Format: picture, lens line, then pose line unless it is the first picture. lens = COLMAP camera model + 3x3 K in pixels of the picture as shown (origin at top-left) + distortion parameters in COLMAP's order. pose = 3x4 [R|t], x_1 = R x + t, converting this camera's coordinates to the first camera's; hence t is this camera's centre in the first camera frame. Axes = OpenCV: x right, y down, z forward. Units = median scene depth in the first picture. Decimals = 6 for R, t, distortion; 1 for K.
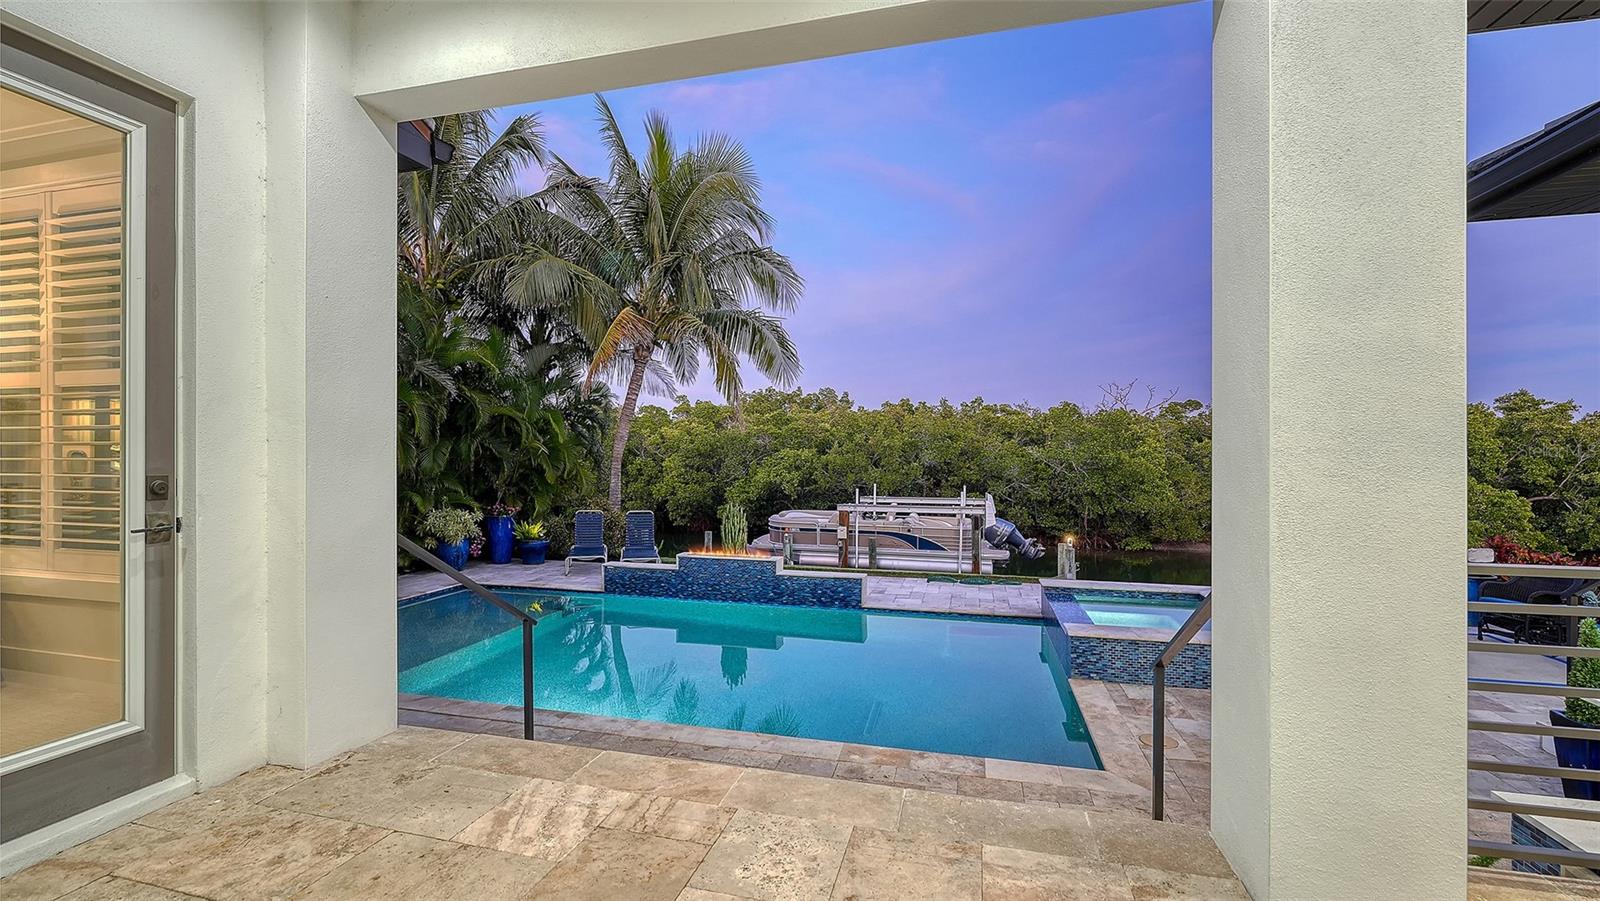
lens RADIAL K [[673.9, 0, 799.6], [0, 673.9, 456.5], [0, 0, 1]] dist [0.000225, -0.000029]
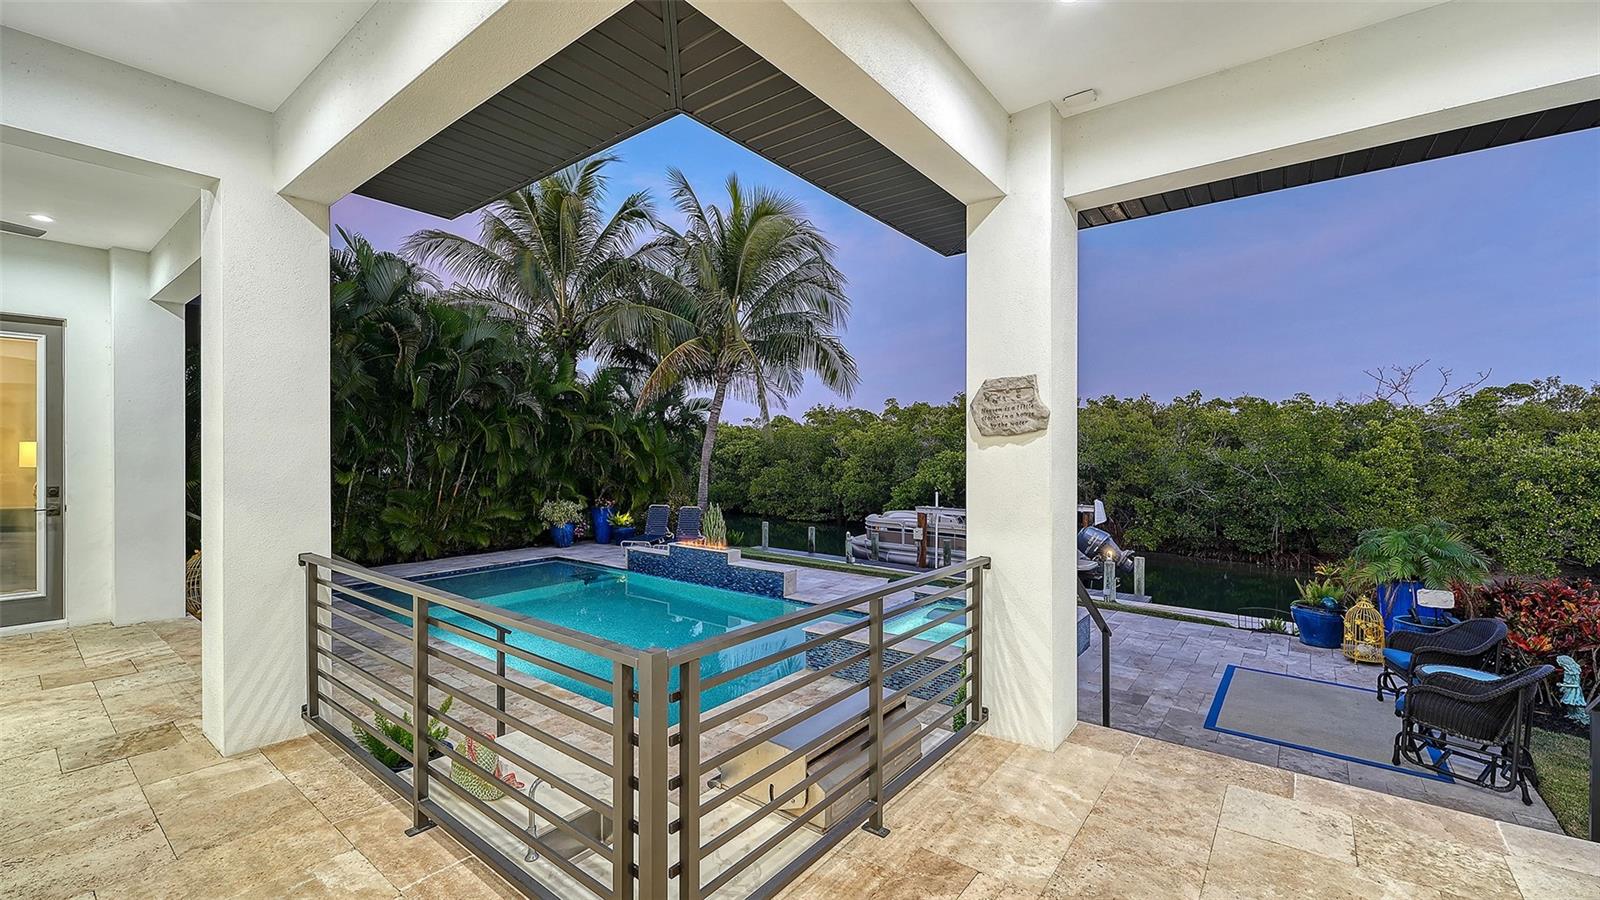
lens RADIAL K [[652.7, 0, 799.1], [0, 652.7, 447.2], [0, 0, 1]] dist [0.002726, 0.000230]
pose [[0.917215, -0.003469, -0.398377, 0.378988], [-0.000478, 0.999952, -0.009810, -0.014067], [0.398391, 0.009188, 0.917169, -0.005679]]
